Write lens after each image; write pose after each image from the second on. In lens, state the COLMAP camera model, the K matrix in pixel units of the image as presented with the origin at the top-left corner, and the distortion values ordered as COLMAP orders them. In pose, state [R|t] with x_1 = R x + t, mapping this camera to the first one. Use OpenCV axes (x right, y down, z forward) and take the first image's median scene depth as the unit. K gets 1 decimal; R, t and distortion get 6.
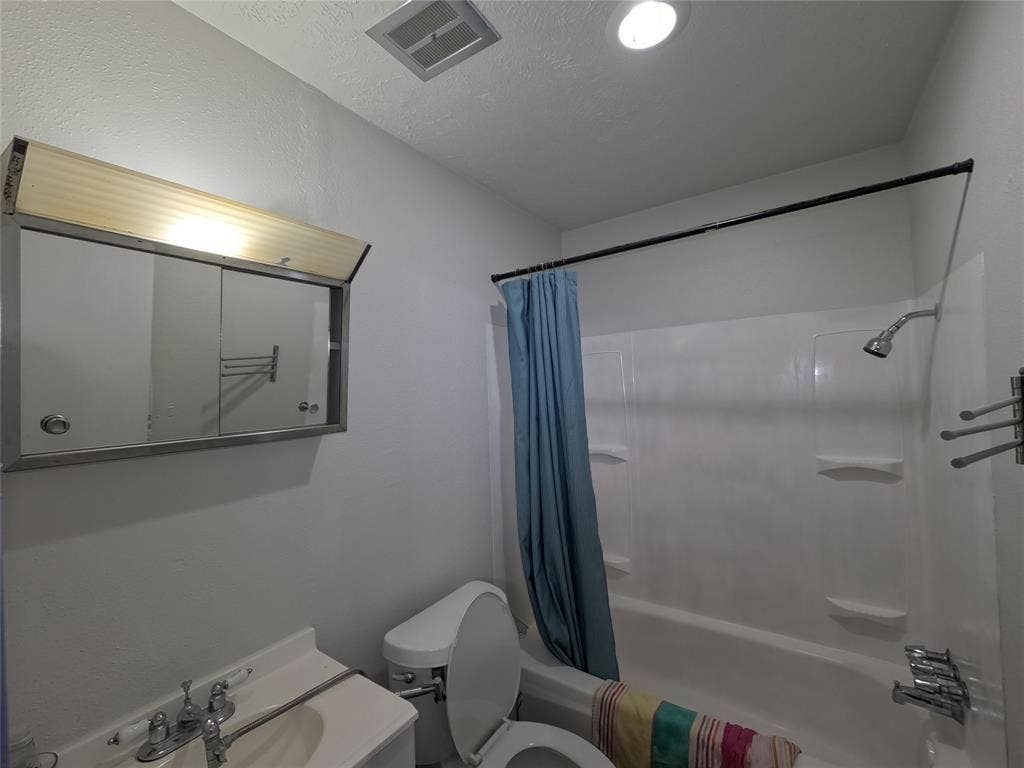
lens RADIAL K [[430.7, 0, 513.7], [0, 430.7, 382.8], [0, 0, 1]] dist [-0.001334, 0.000276]
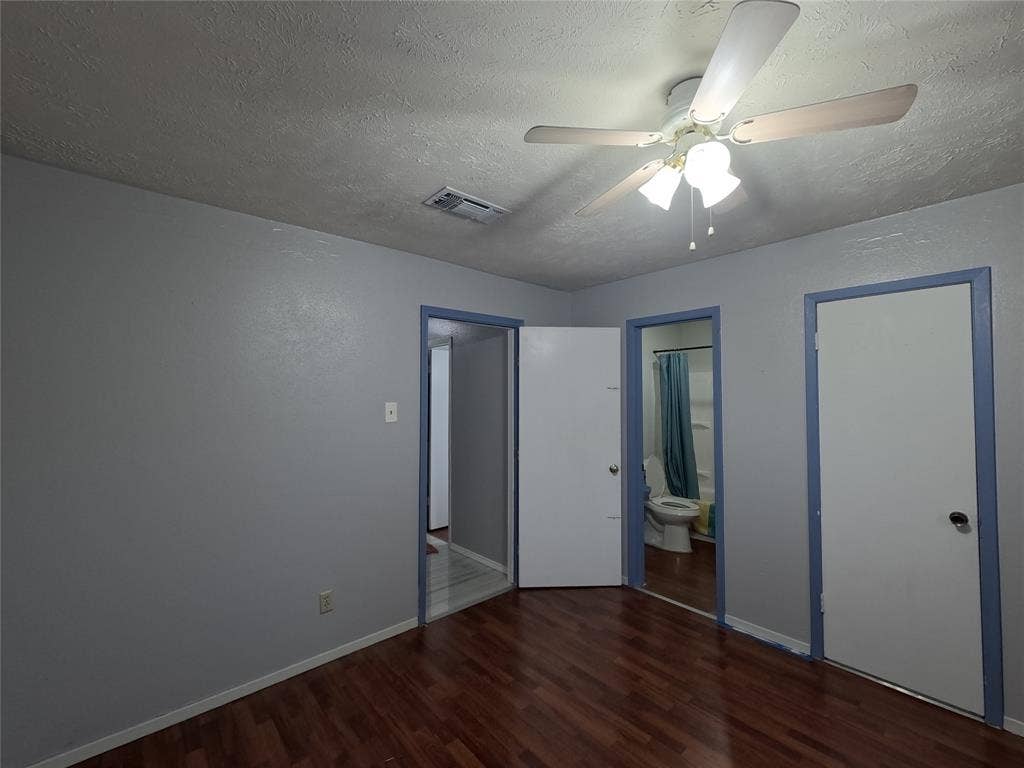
lens RADIAL K [[430.7, 0, 511.6], [0, 430.7, 386.2], [0, 0, 1]] dist [-0.001334, 0.000276]
pose [[0.971184, 0.029637, -0.236480, -0.278412], [-0.030925, 0.999520, -0.001739, -0.002011], [0.236315, 0.009002, 0.971635, -1.850699]]
